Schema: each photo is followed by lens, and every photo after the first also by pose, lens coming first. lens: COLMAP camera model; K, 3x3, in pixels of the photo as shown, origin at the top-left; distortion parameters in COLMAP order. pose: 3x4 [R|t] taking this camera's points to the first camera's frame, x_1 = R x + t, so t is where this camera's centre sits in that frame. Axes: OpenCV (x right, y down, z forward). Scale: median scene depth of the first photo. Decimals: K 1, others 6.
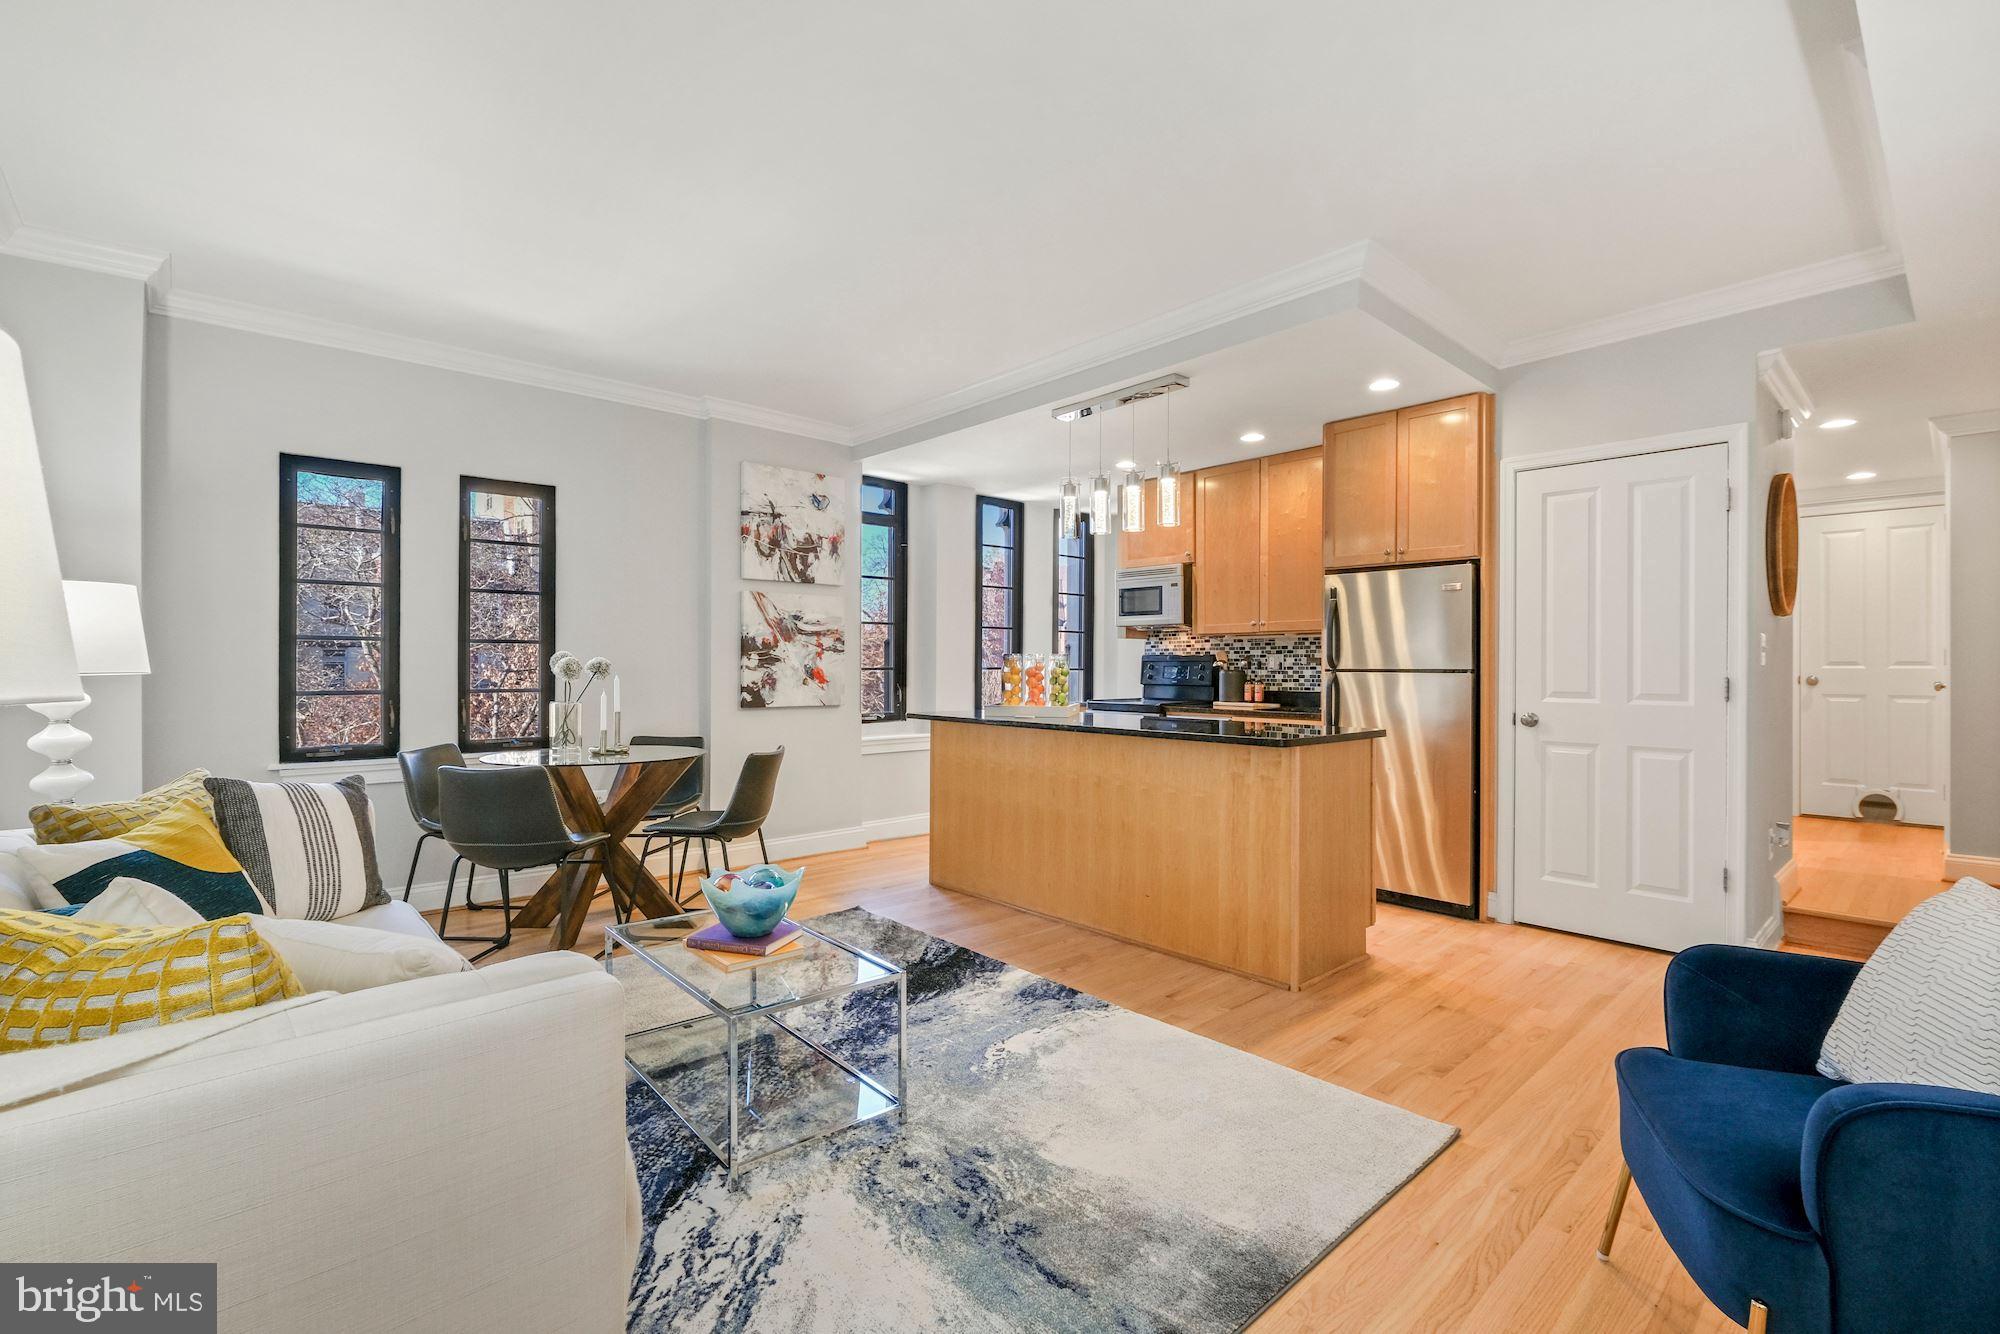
lens RADIAL K [[881.8, 0, 1012.4], [0, 881.8, 664.1], [0, 0, 1]] dist [-0.001925, -0.000414]
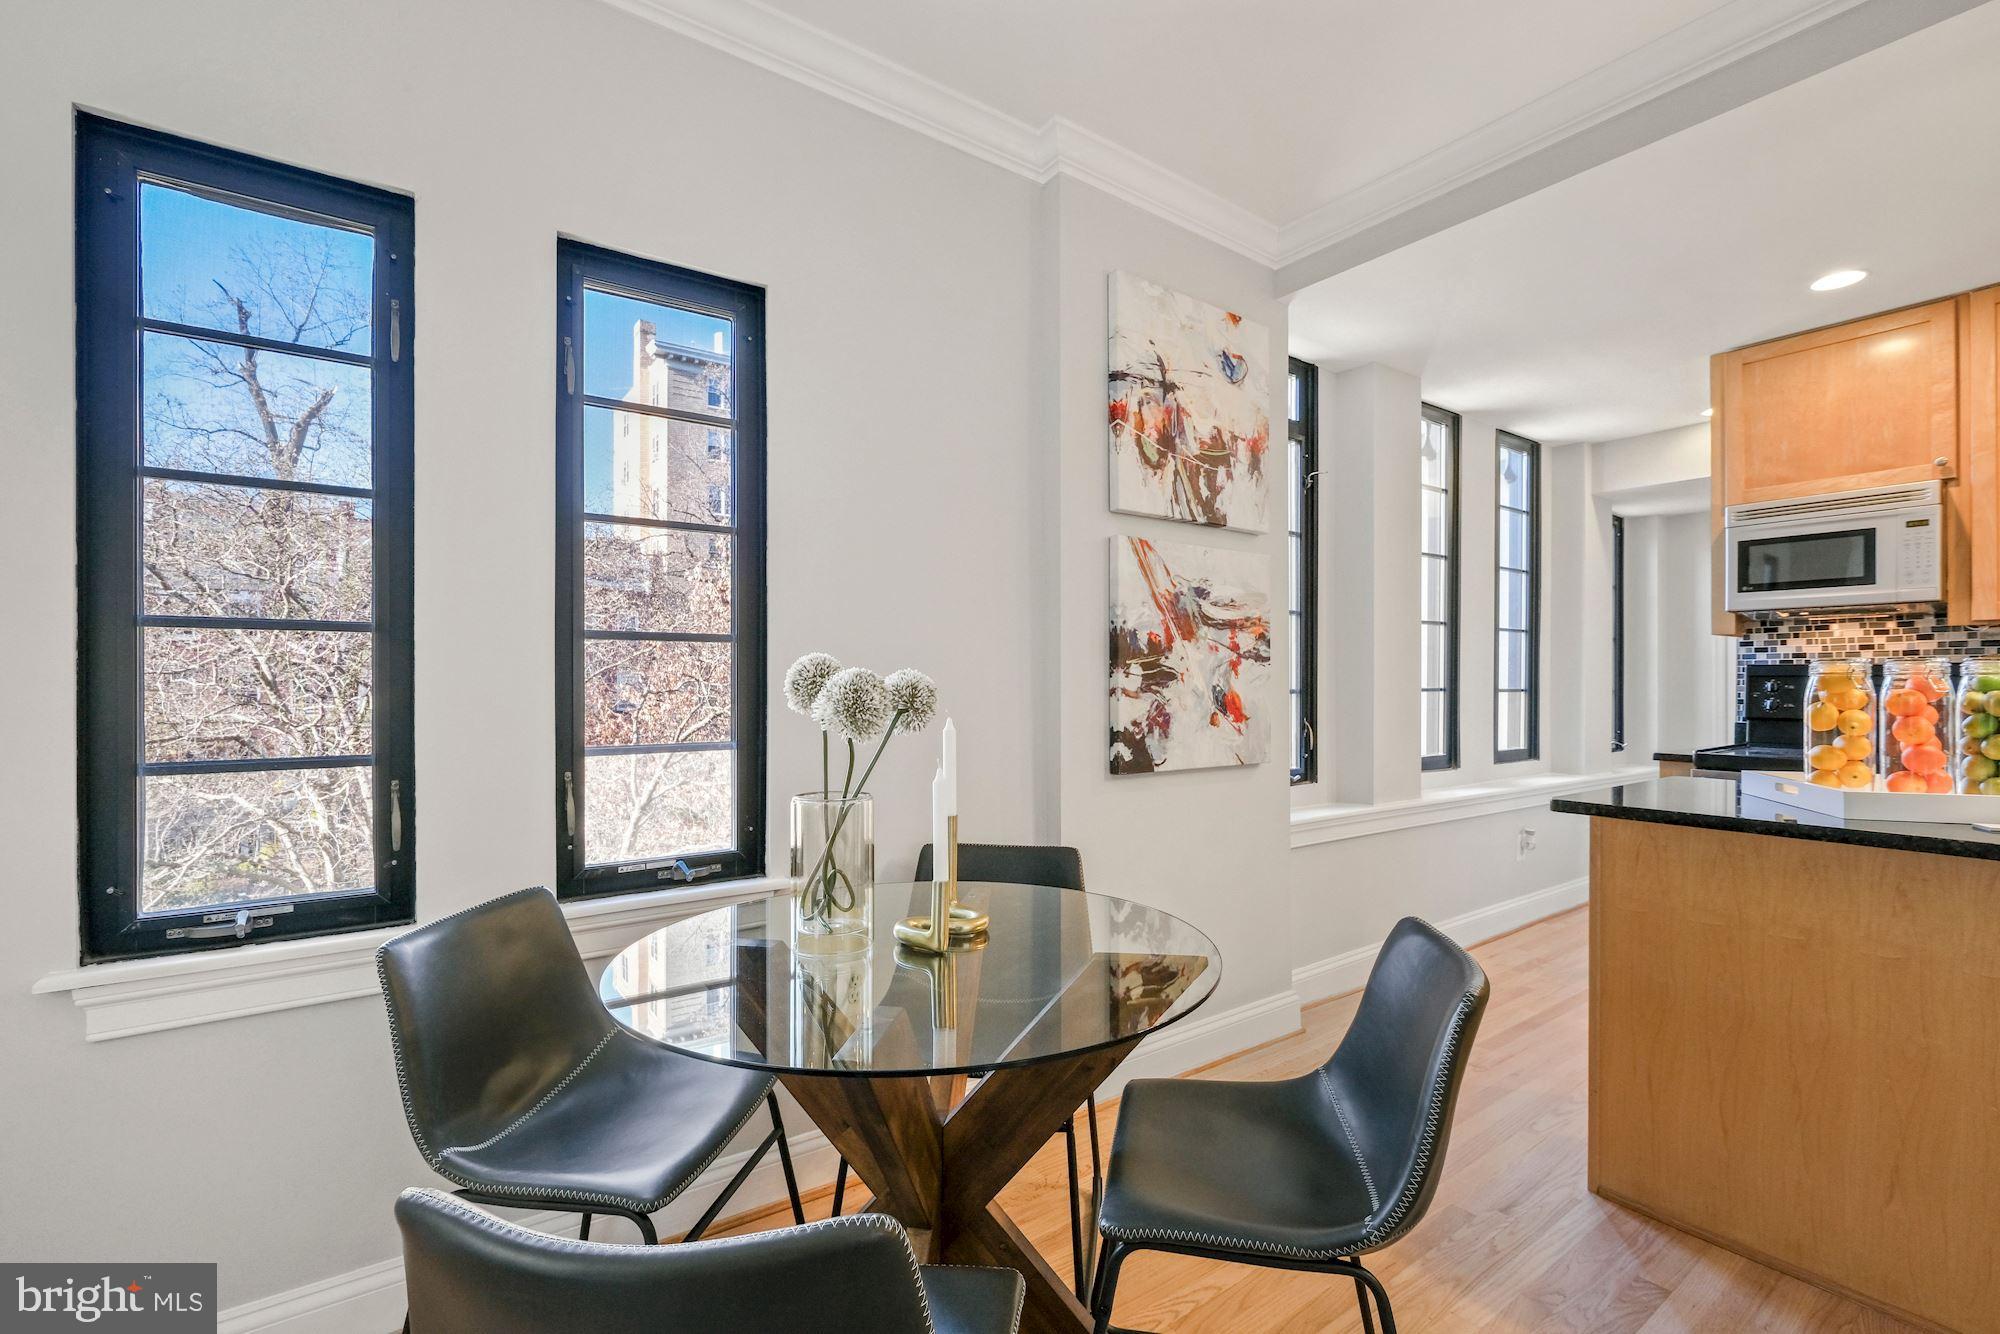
lens RADIAL K [[881.8, 0, 1020.5], [0, 881.8, 682.1], [0, 0, 1]] dist [-0.001925, -0.000414]
pose [[0.993874, -0.003587, -0.110463, -0.301343], [0.003718, 0.999993, 0.000982, -0.002497], [0.110459, -0.001387, 0.993880, 0.504507]]
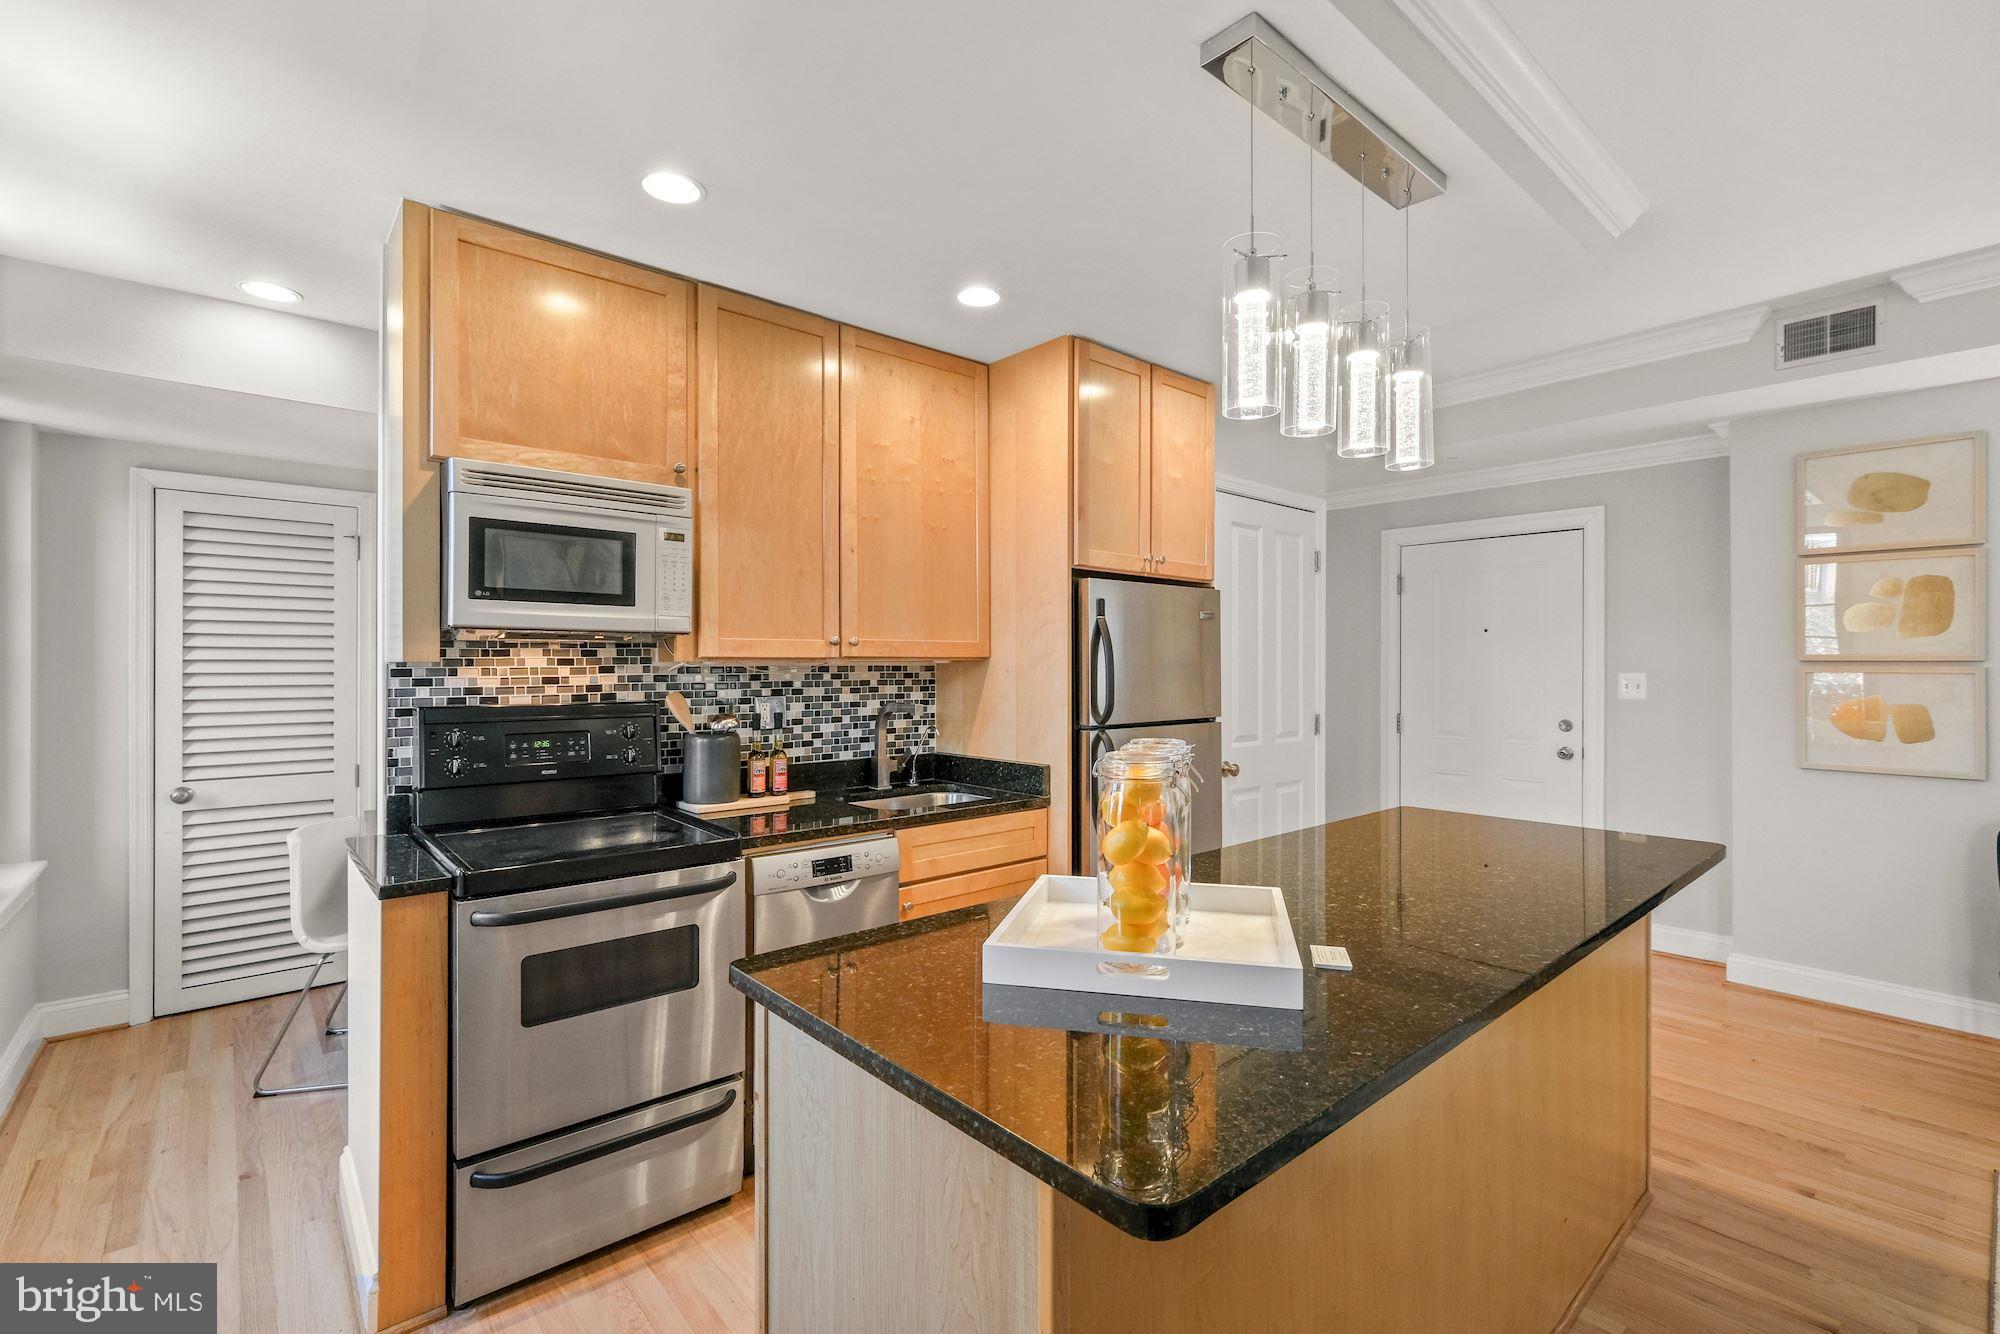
lens RADIAL K [[881.8, 0, 1011.1], [0, 881.8, 658.9], [0, 0, 1]] dist [-0.001925, -0.000414]
pose [[0.021719, 0.001481, 0.999763, -0.249718], [-0.002853, 0.999995, -0.001419, -0.037454], [-0.999760, -0.002821, 0.021723, 0.941160]]
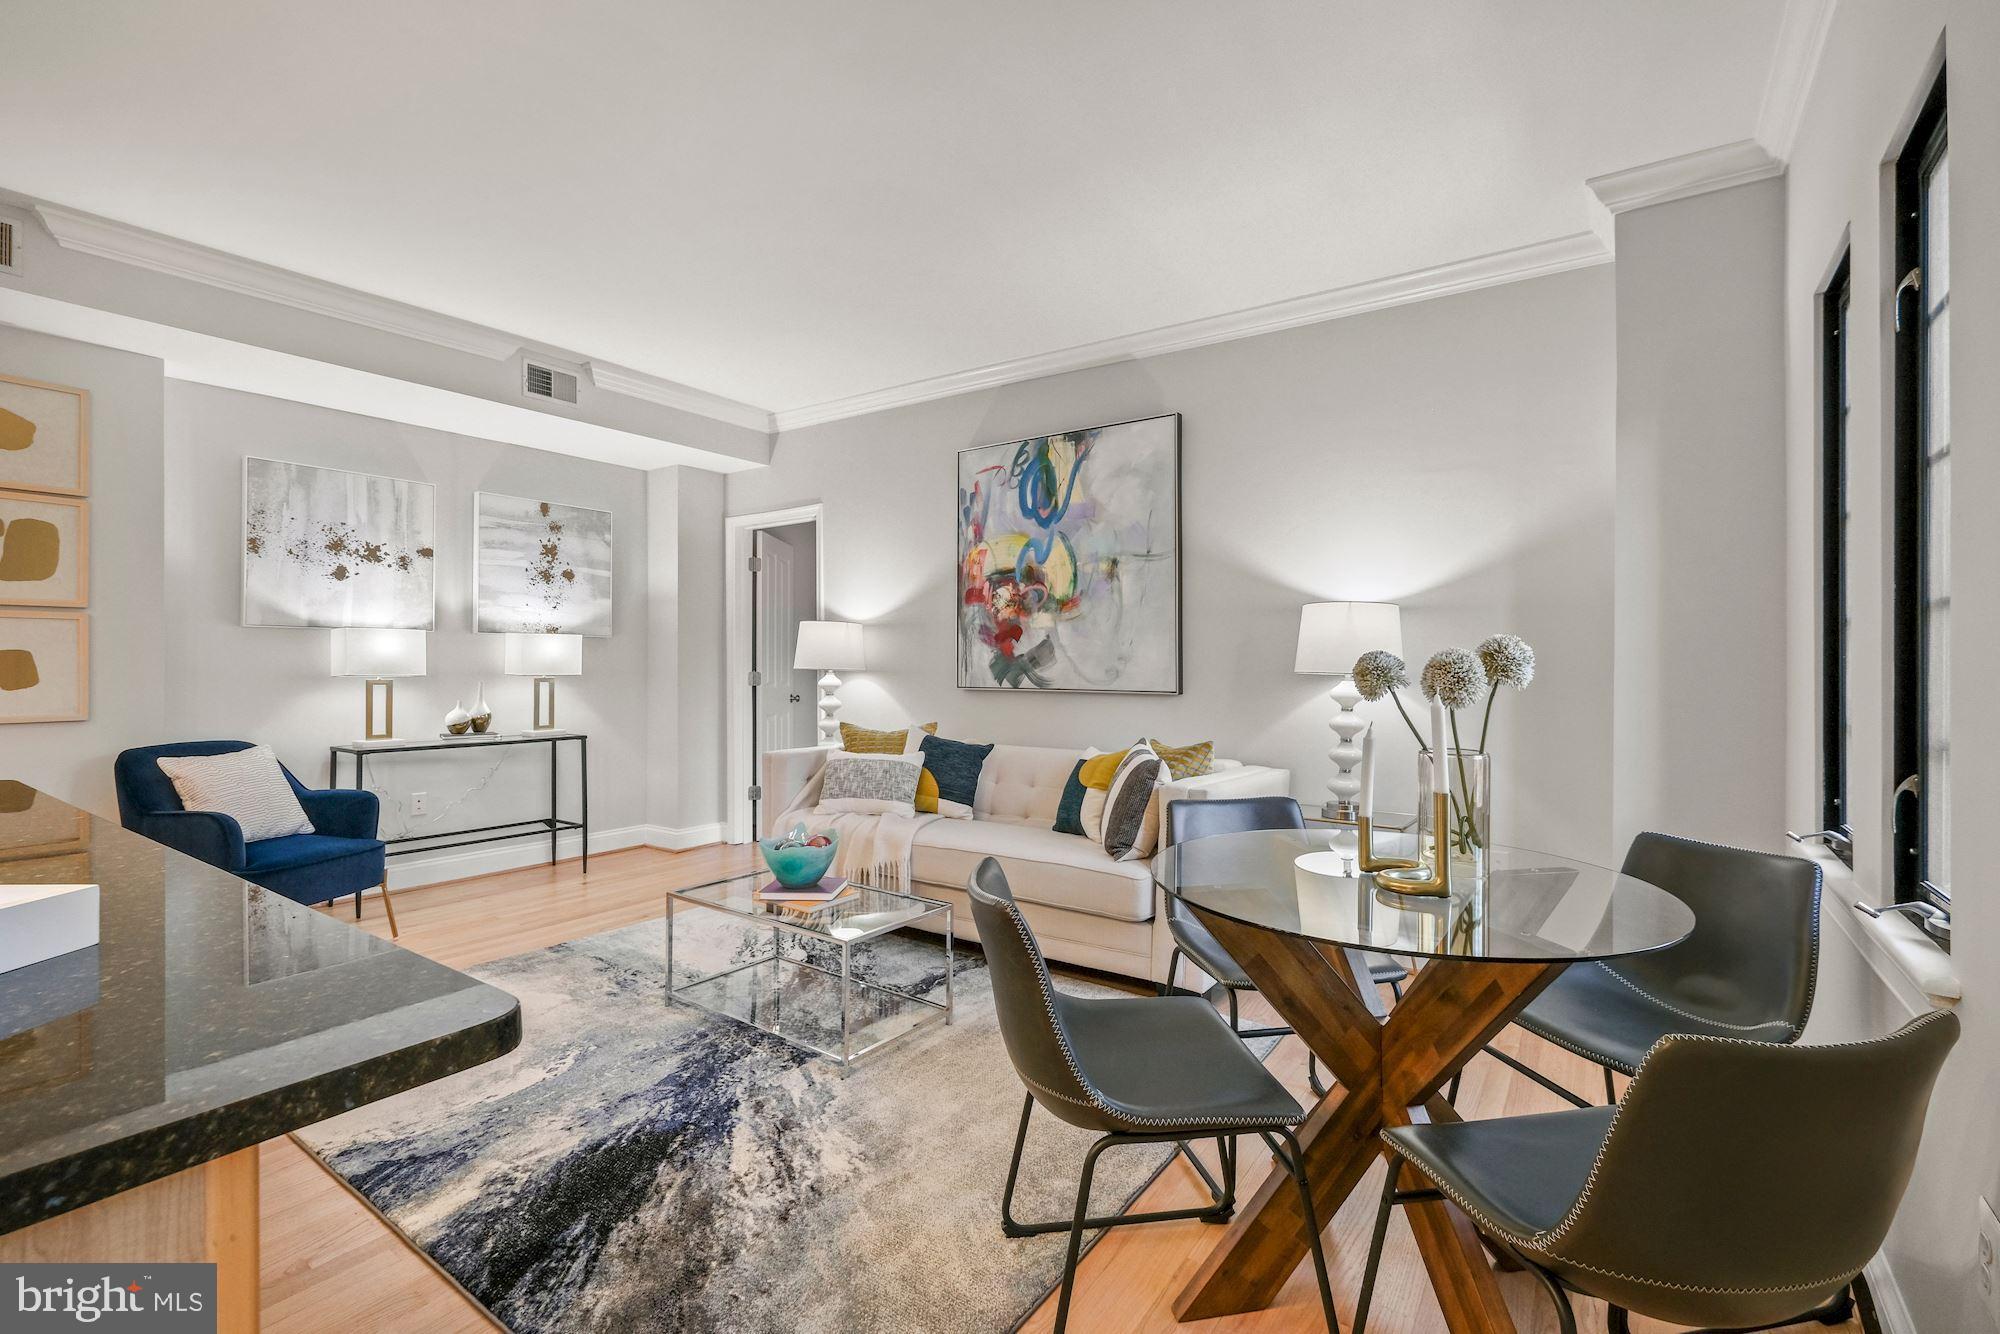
lens RADIAL K [[881.8, 0, 1015.9], [0, 881.8, 657.3], [0, 0, 1]] dist [-0.001925, -0.000414]
pose [[-0.976701, -0.006585, -0.214506, -0.152537], [-0.004772, 0.999948, -0.008969, 0.000757], [0.214554, -0.007737, -0.976682, 1.059106]]
